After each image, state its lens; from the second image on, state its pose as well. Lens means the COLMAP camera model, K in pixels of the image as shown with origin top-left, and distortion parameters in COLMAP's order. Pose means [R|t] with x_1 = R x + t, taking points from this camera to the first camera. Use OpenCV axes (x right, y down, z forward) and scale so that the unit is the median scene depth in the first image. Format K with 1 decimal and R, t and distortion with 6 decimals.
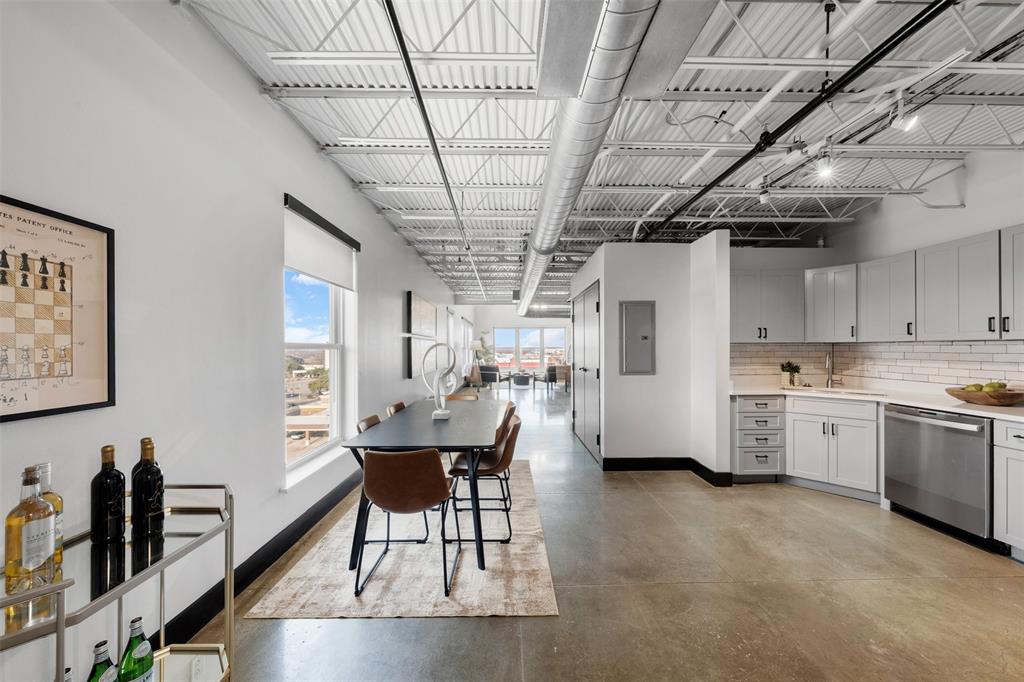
lens RADIAL K [[350.1, 0, 513.1], [0, 350.1, 334.4], [0, 0, 1]] dist [-0.000140, -0.000047]
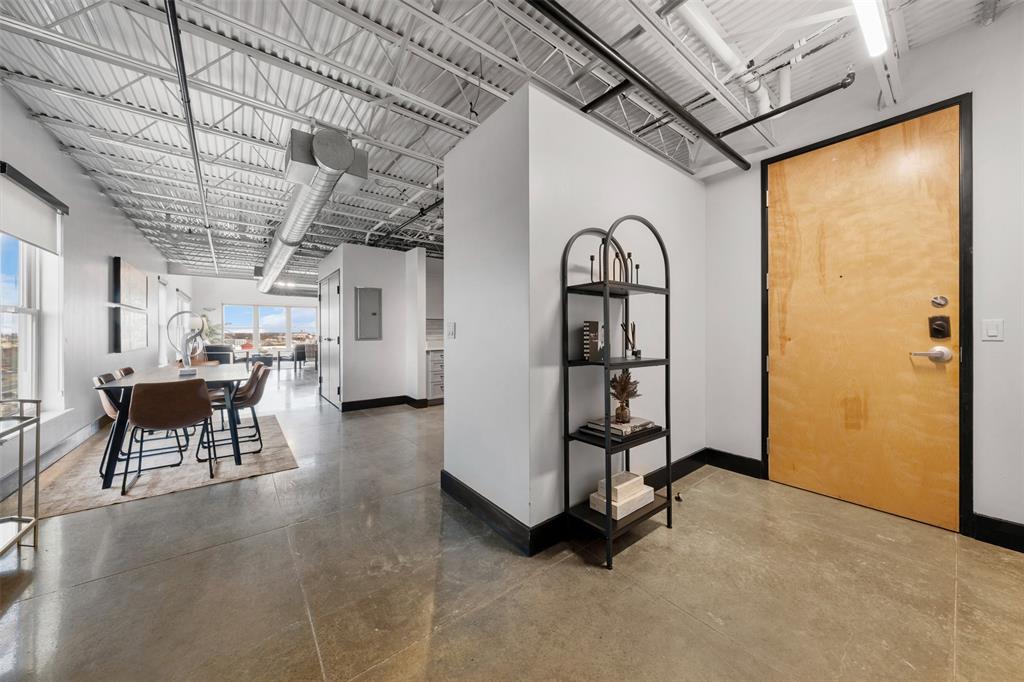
lens RADIAL K [[350.1, 0, 513.1], [0, 350.1, 334.4], [0, 0, 1]] dist [-0.000140, -0.000047]
pose [[0.795107, -0.002761, 0.606463, -0.036700], [-0.024845, 0.999002, 0.037121, 0.025271], [-0.605960, -0.044582, 0.794244, -0.478415]]
